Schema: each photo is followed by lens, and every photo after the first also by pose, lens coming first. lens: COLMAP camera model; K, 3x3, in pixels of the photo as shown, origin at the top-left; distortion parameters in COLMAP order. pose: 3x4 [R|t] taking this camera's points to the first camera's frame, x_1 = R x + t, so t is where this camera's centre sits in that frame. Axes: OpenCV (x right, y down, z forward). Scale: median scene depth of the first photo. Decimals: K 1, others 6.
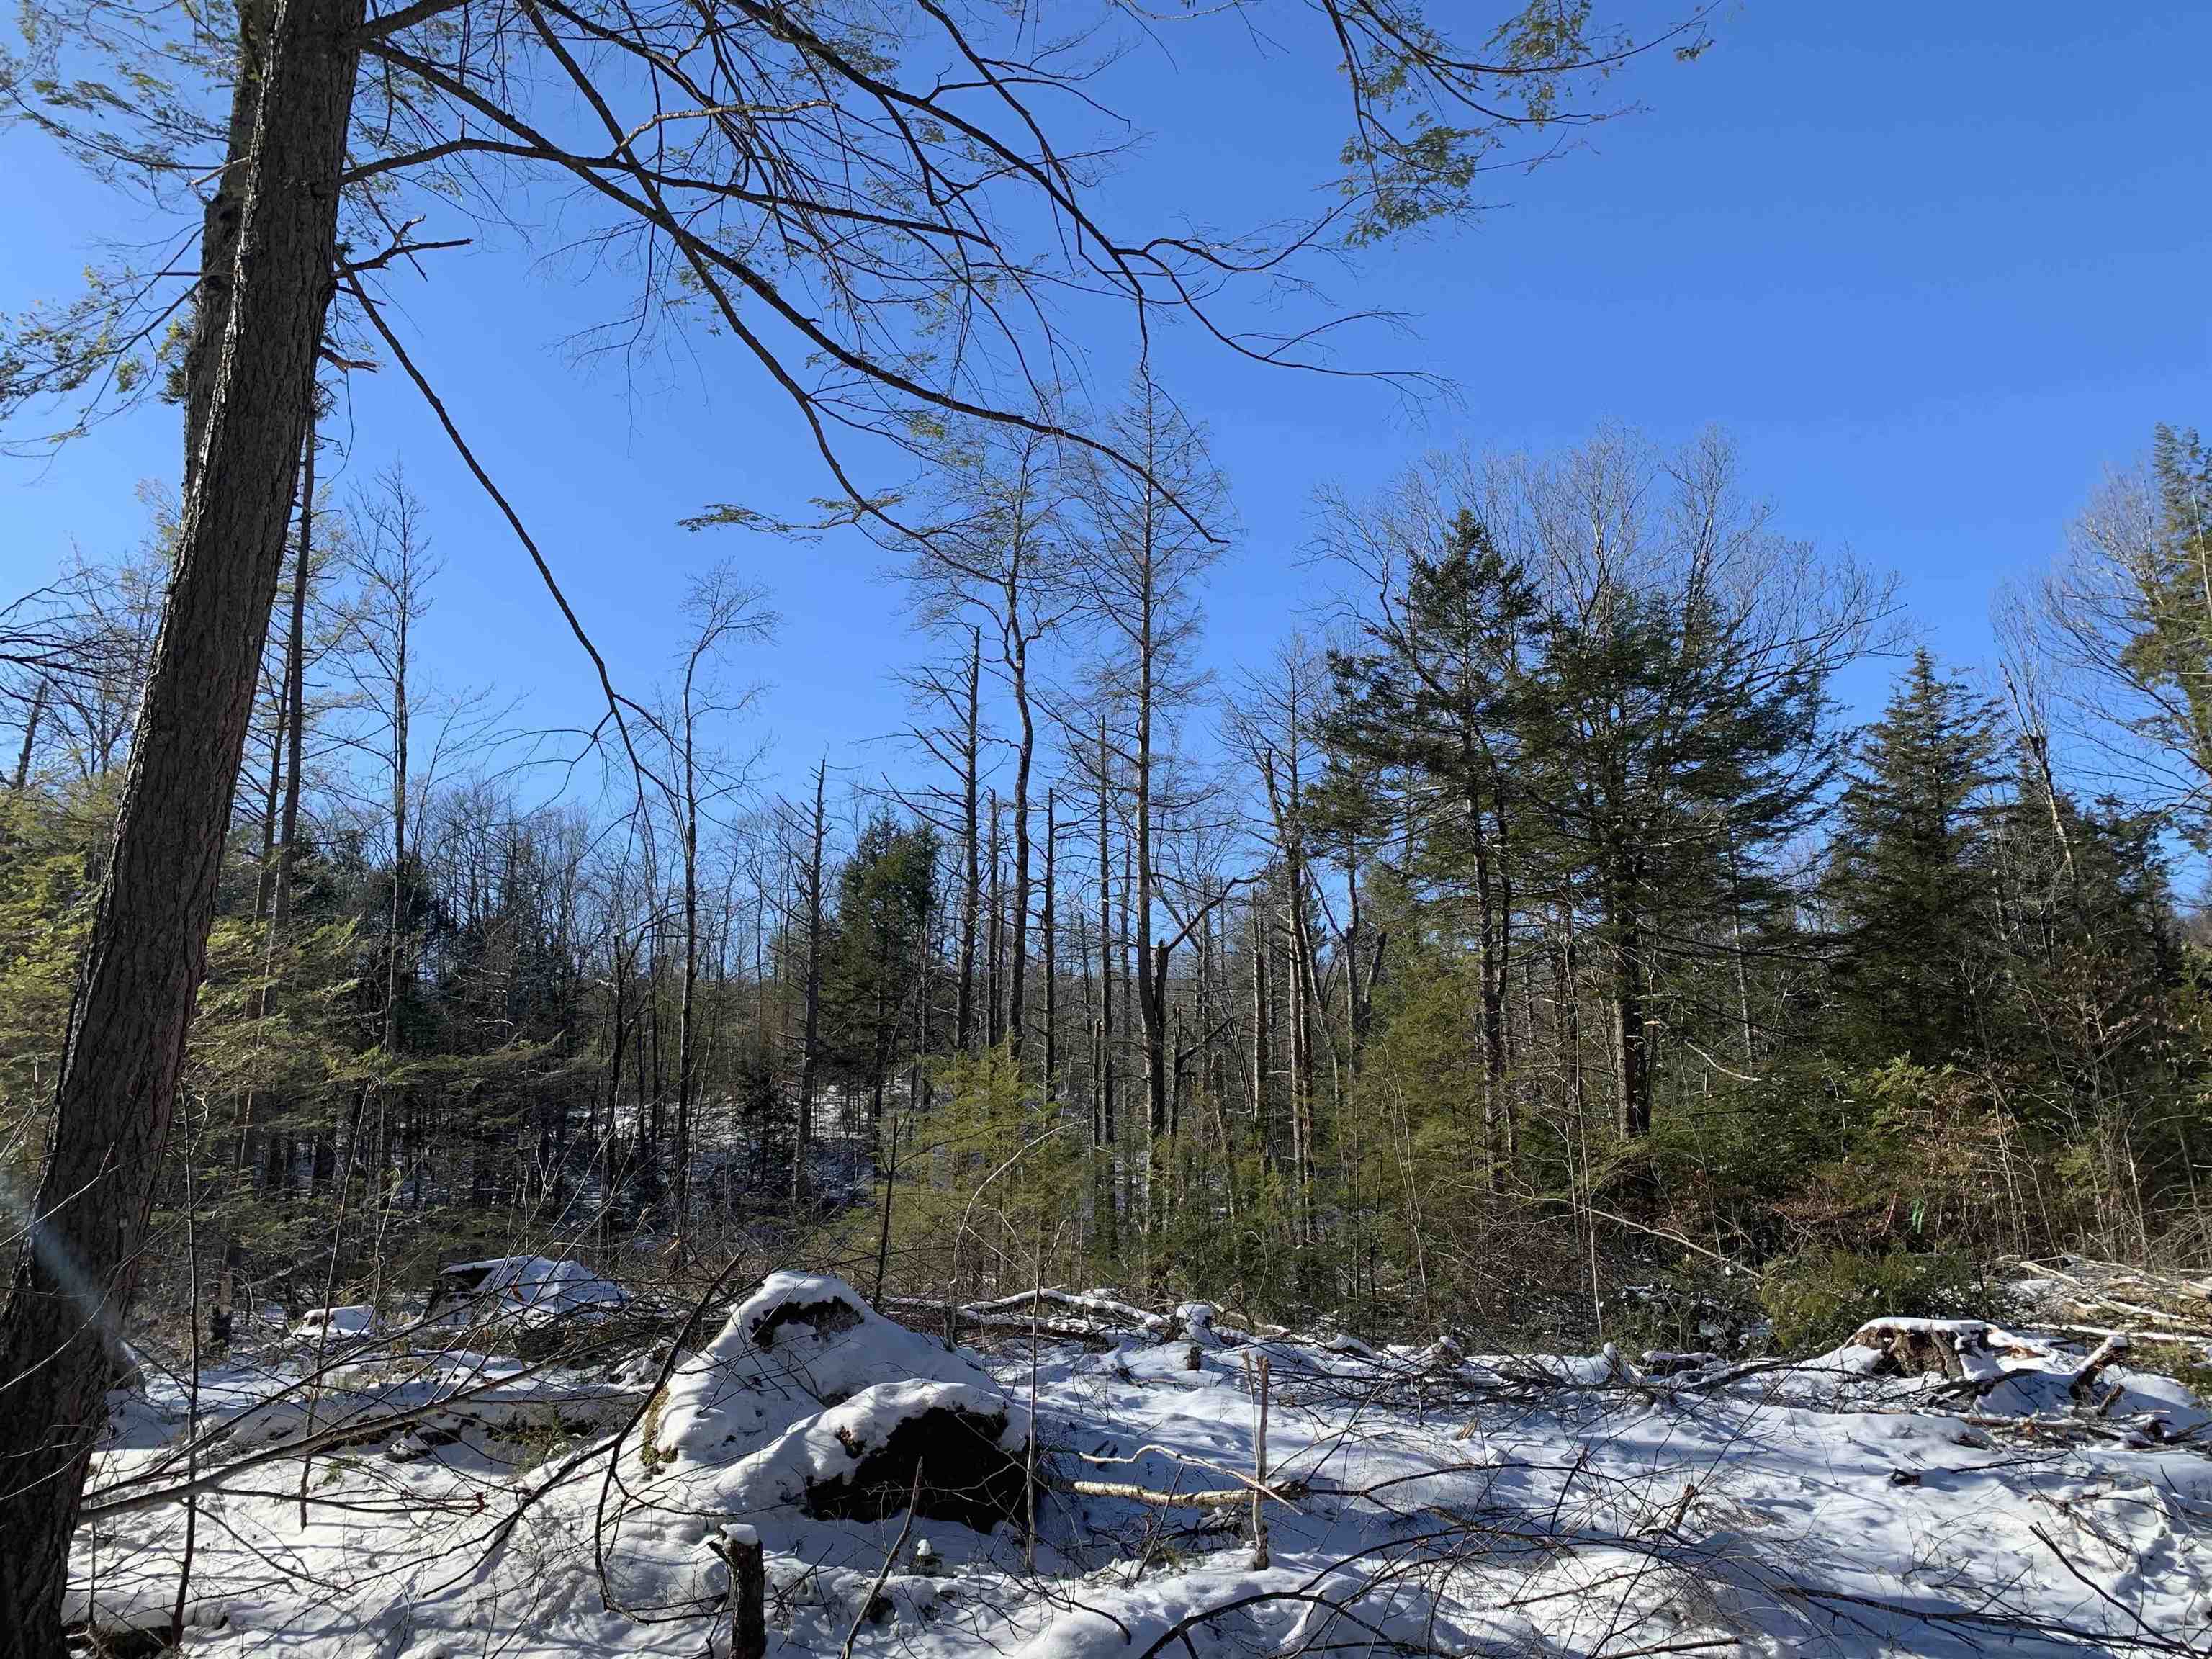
lens RADIAL K [[1681.8, 0, 1093.7], [0, 1681.8, 821.0], [0, 0, 1]] dist [0.004642, 0.001023]
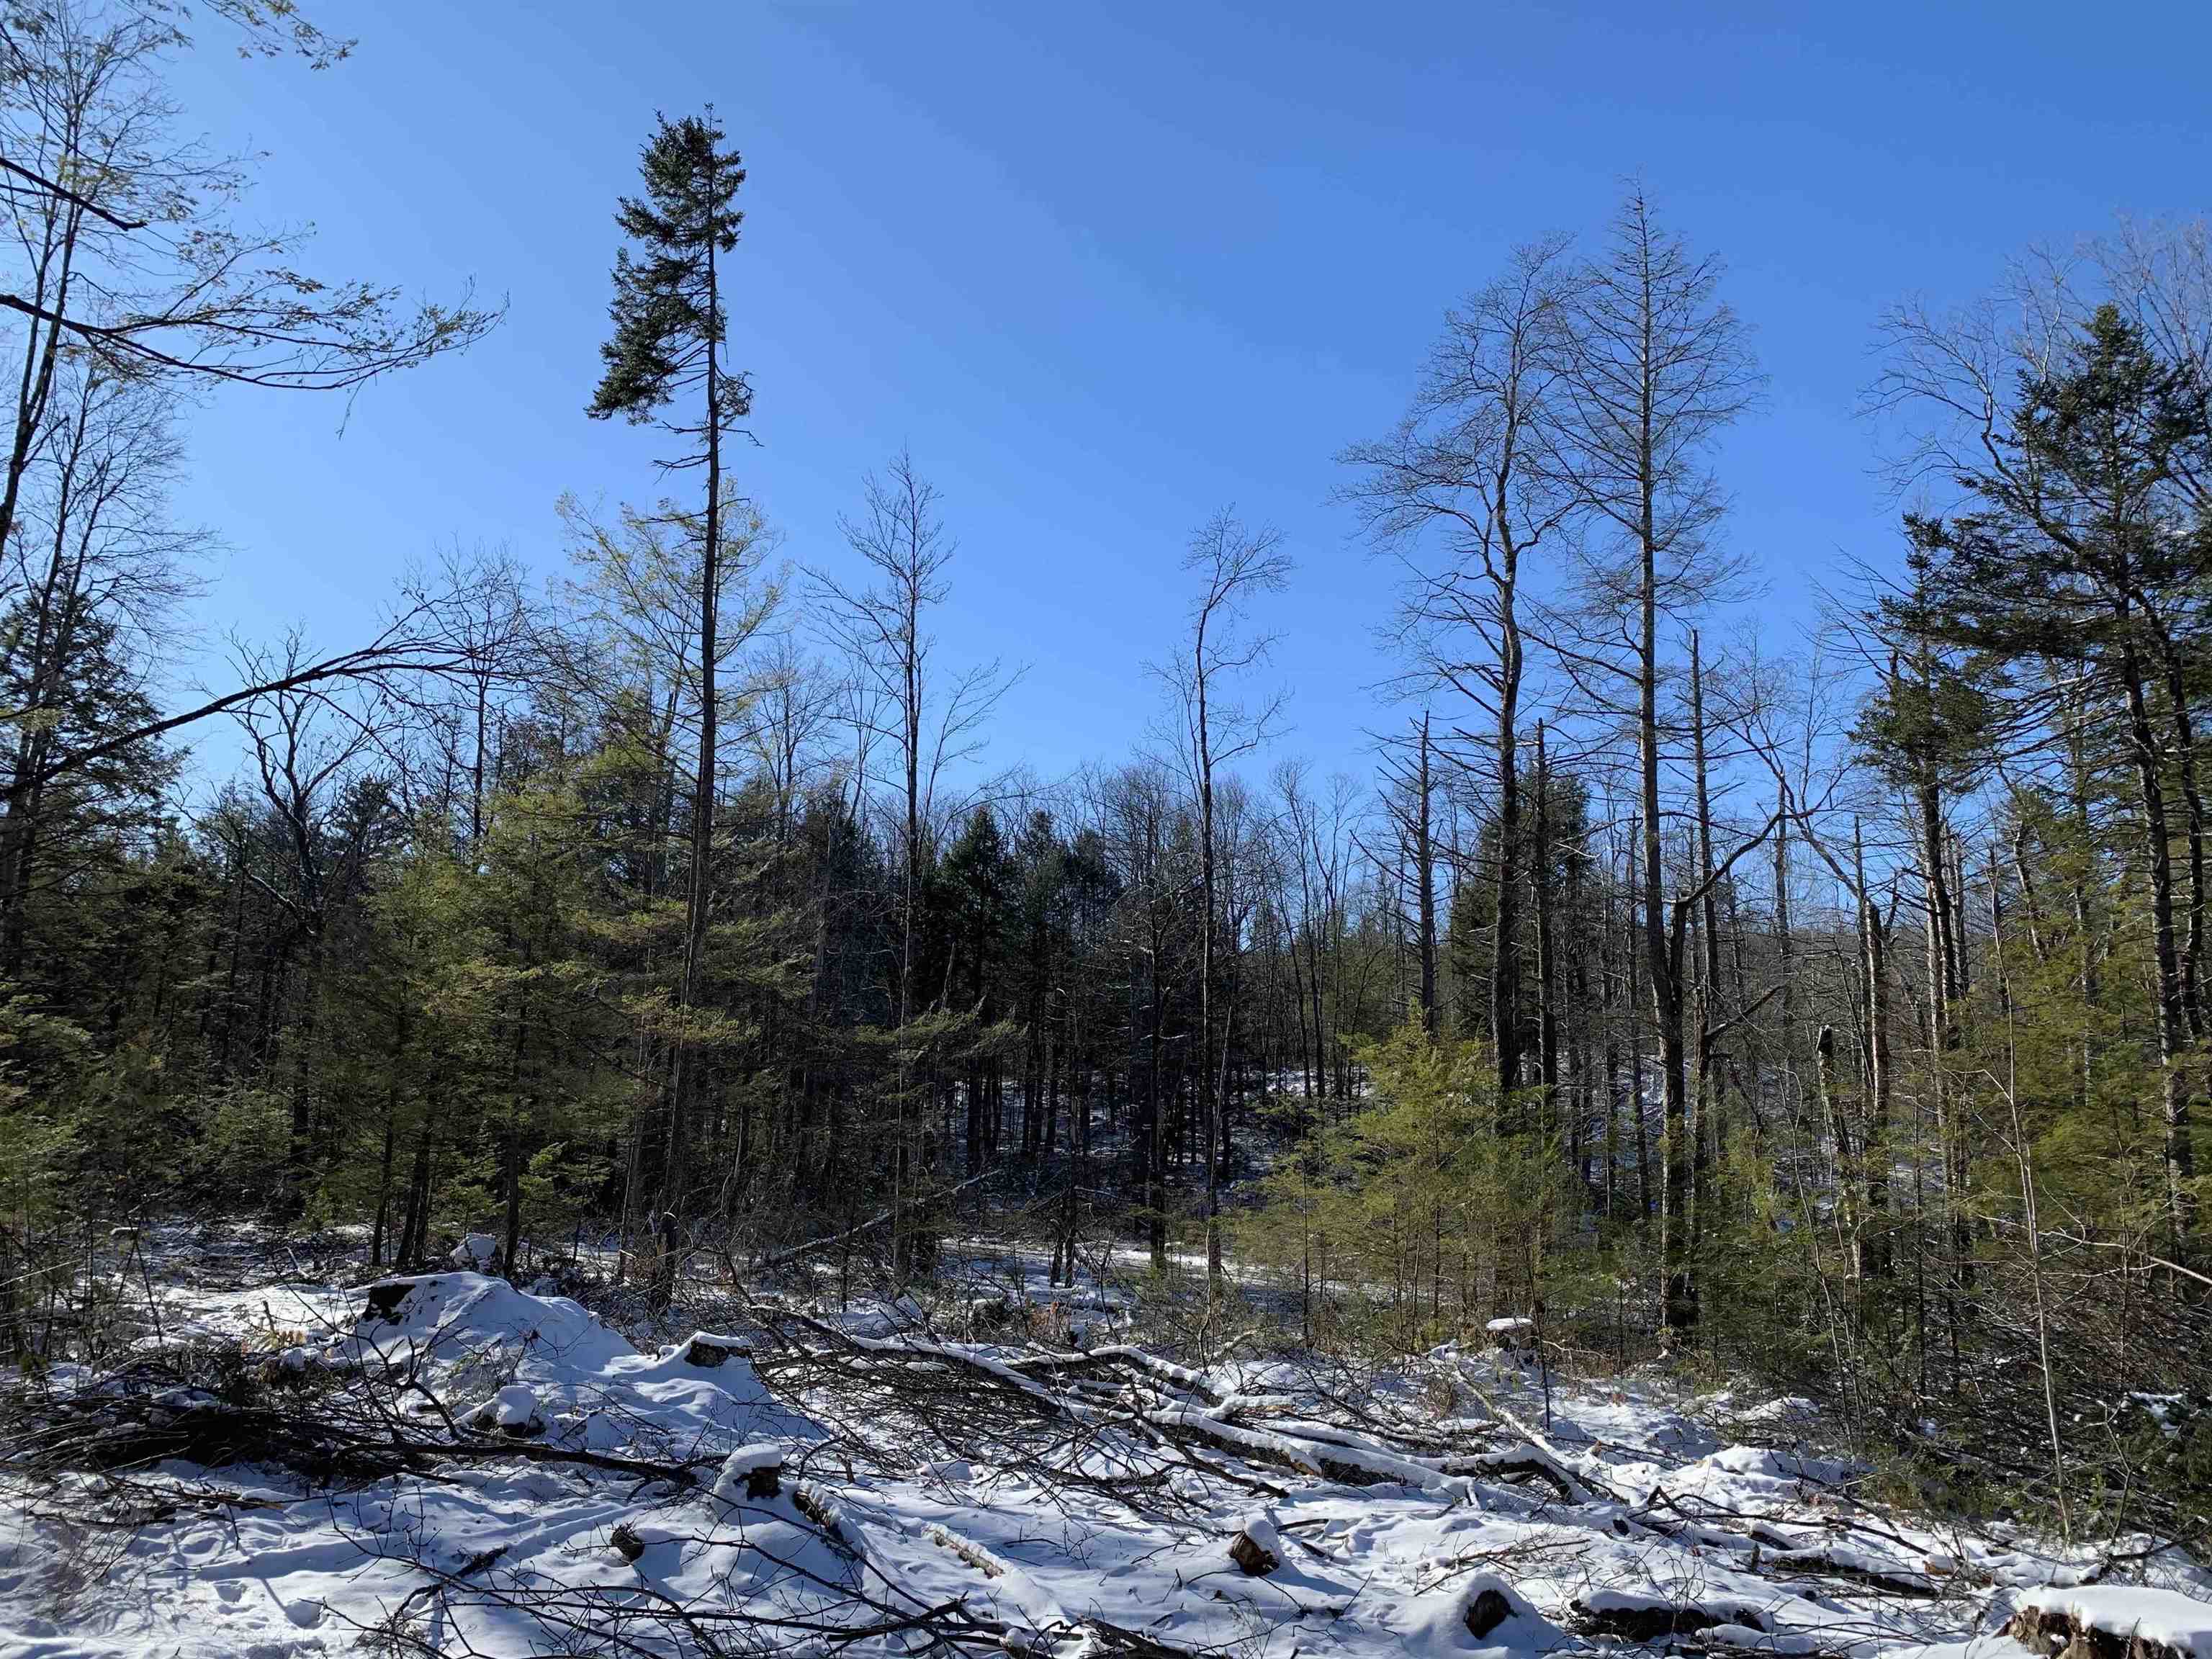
lens RADIAL K [[1669.1, 0, 1104.3], [0, 1669.1, 840.5], [0, 0, 1]] dist [0.038406, -0.088761]
pose [[0.899915, -0.045385, -0.433696, 0.135445], [0.059291, 0.998068, 0.018585, 0.012814], [0.432015, -0.042439, 0.900867, 0.134319]]
